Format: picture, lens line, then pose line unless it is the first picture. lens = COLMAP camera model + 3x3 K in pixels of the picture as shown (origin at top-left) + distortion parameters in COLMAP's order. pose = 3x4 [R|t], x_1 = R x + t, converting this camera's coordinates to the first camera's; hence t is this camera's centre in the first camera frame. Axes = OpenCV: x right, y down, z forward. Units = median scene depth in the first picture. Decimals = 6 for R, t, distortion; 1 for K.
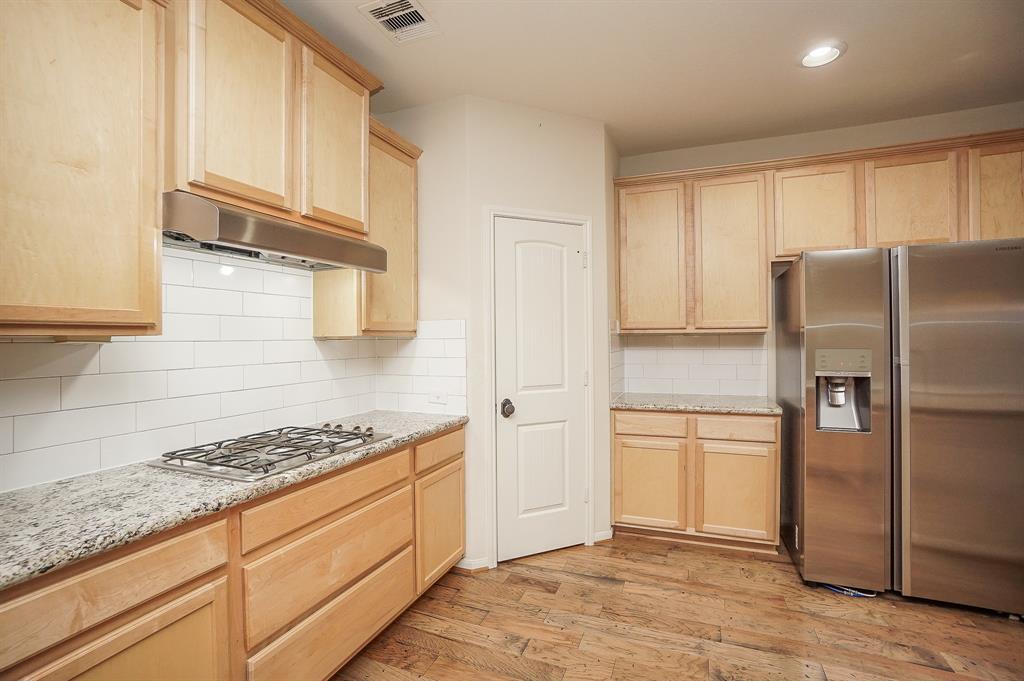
lens RADIAL K [[456.2, 0, 506.9], [0, 456.2, 337.2], [0, 0, 1]] dist [-0.060178, 0.023045]
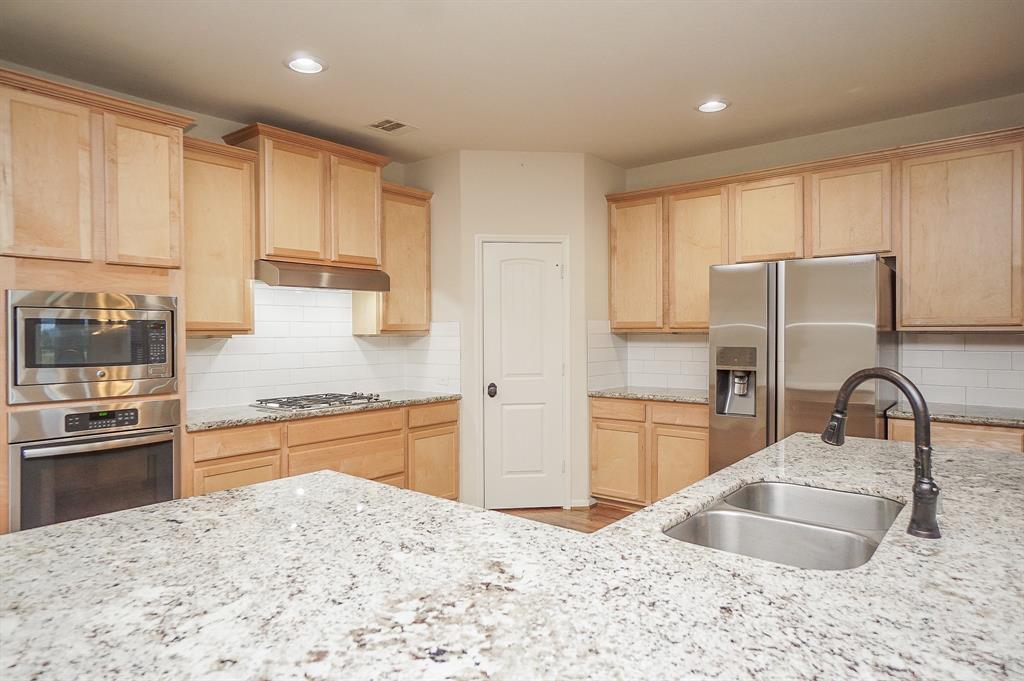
lens RADIAL K [[622.2, 0, 531.5], [0, 622.2, 335.2], [0, 0, 1]] dist [-0.005460, -0.000841]
pose [[0.958171, 0.006710, -0.286118, 0.625437], [-0.004432, 0.999953, 0.008611, -0.016225], [0.286162, -0.006983, 0.958156, -0.677992]]
